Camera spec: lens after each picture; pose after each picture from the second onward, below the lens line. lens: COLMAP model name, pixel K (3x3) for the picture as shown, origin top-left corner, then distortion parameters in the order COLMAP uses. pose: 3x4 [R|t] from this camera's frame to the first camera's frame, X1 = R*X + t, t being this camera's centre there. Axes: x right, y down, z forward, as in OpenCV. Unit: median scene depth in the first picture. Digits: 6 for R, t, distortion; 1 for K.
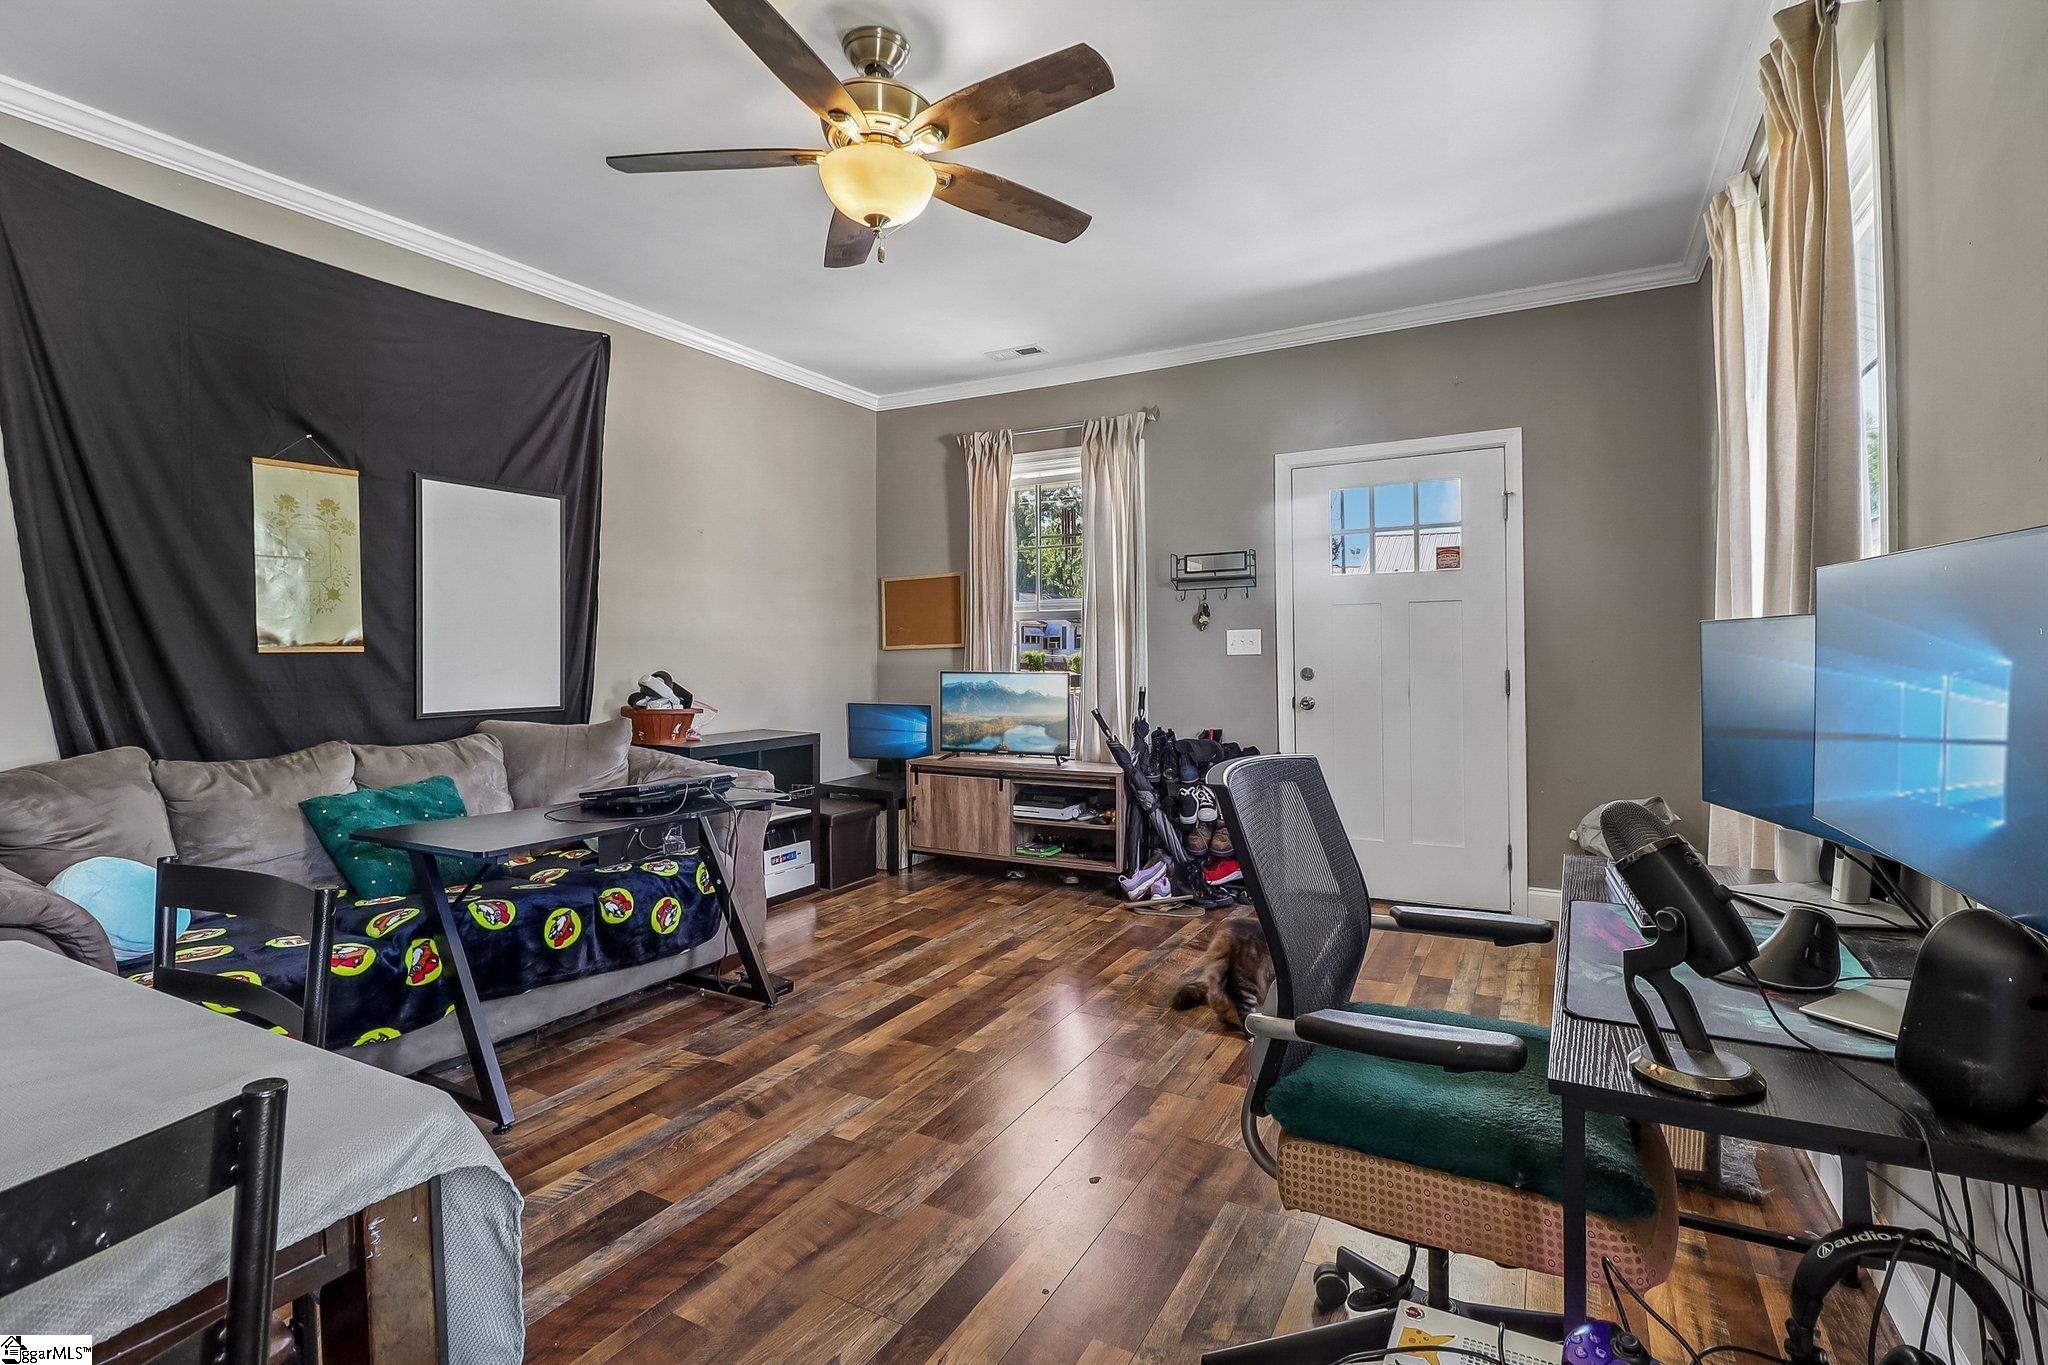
lens RADIAL K [[930.3, 0, 1026.3], [0, 930.3, 683.1], [0, 0, 1]] dist [-0.013556, -0.002675]
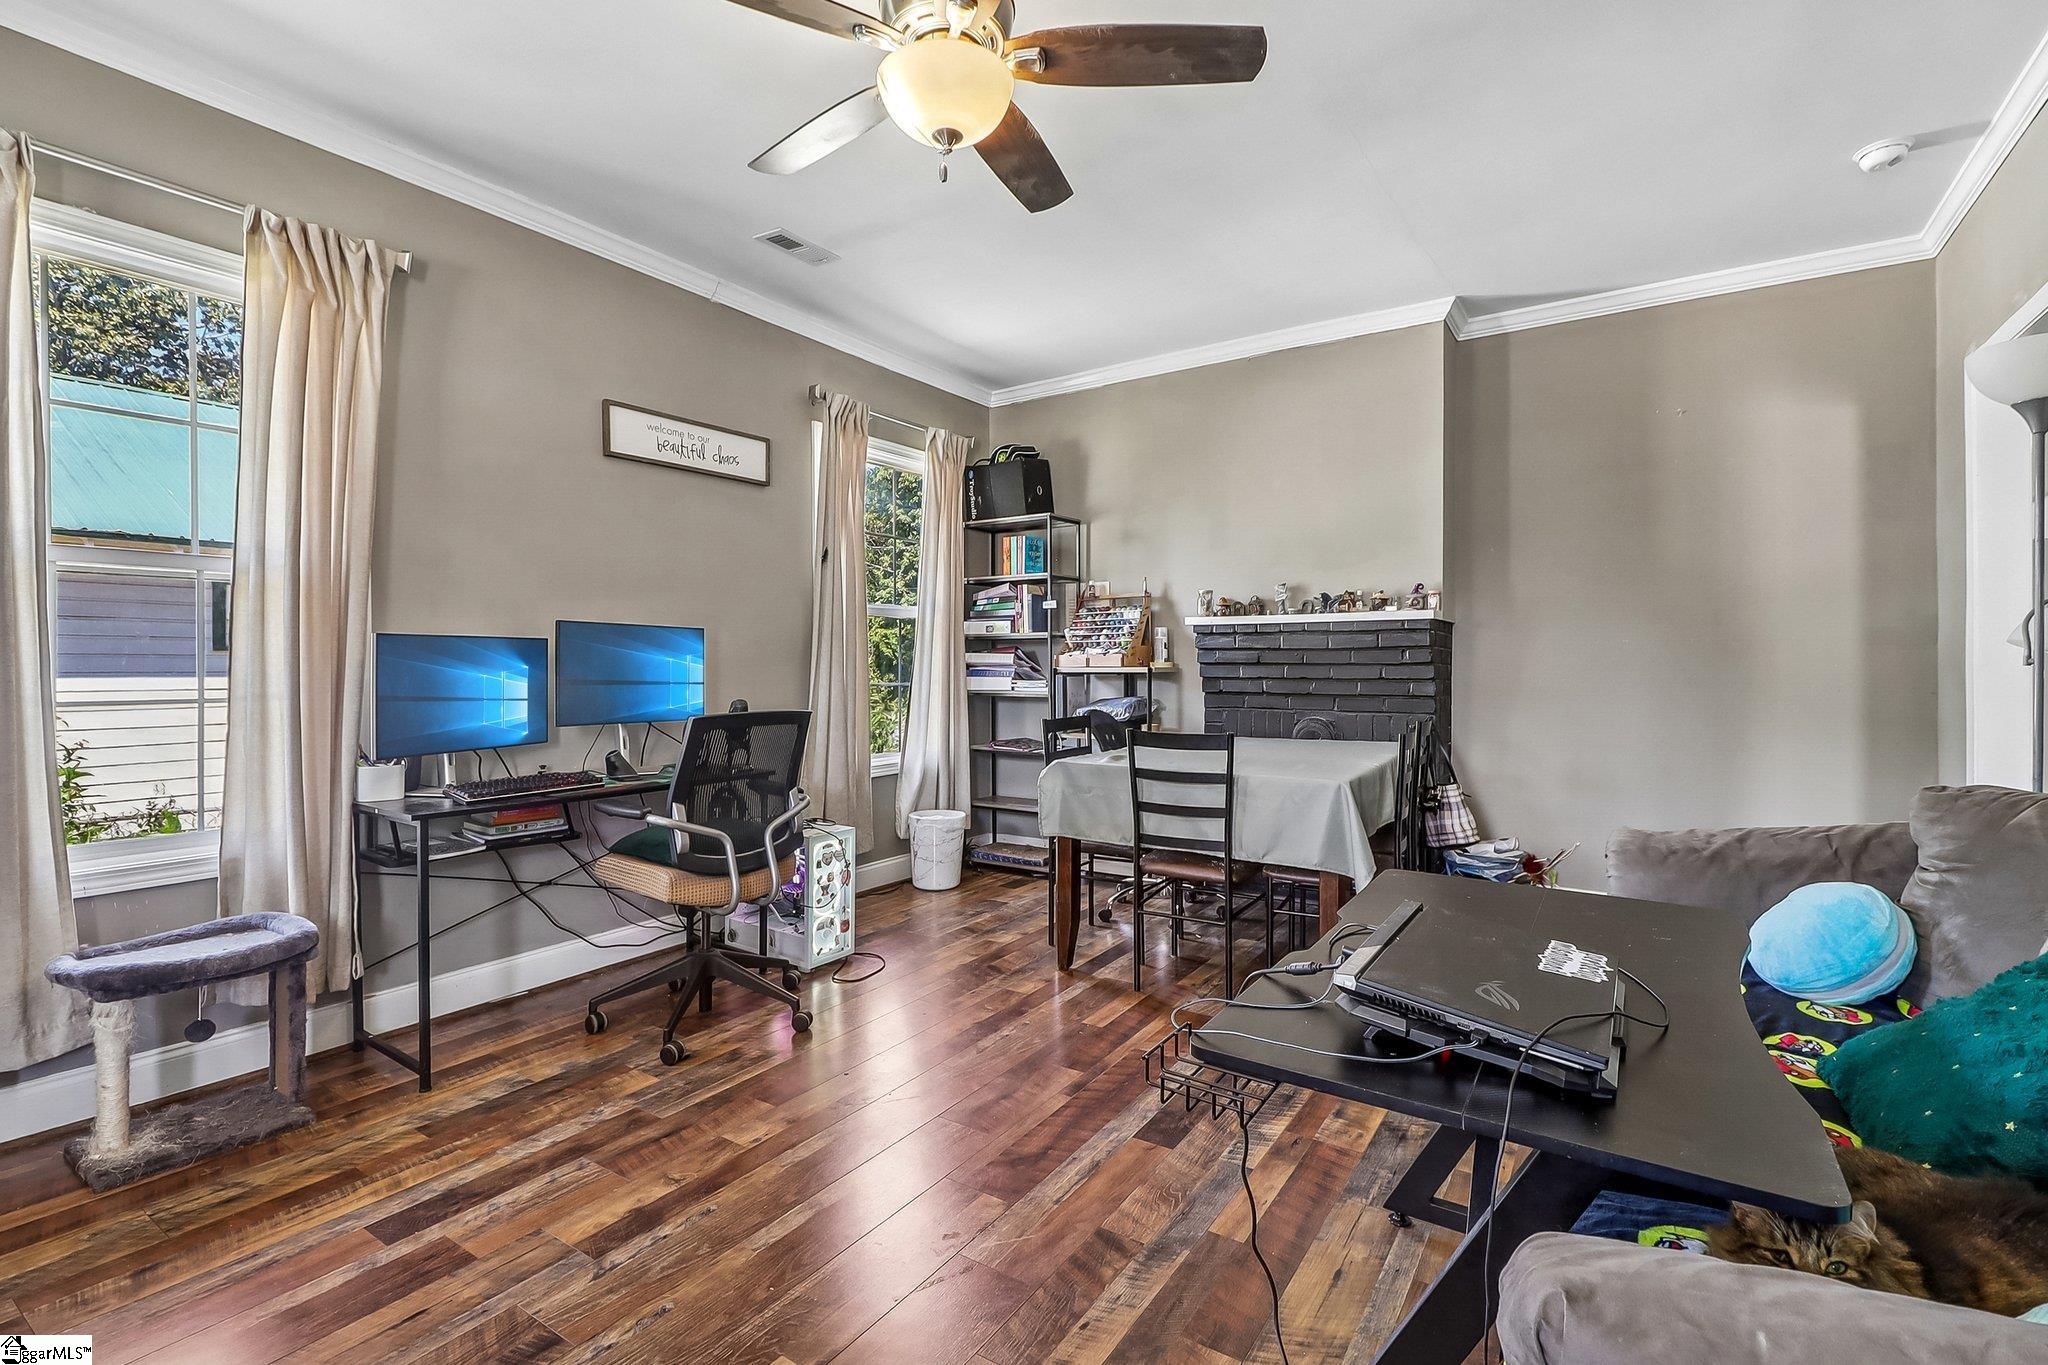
lens RADIAL K [[930.3, 0, 1023.0], [0, 930.3, 675.4], [0, 0, 1]] dist [-0.013556, -0.002675]
pose [[-0.994932, -0.002429, 0.100521, -0.346384], [-0.001733, 0.999974, 0.007013, -0.013362], [-0.100536, 0.006803, -0.994910, 2.061026]]
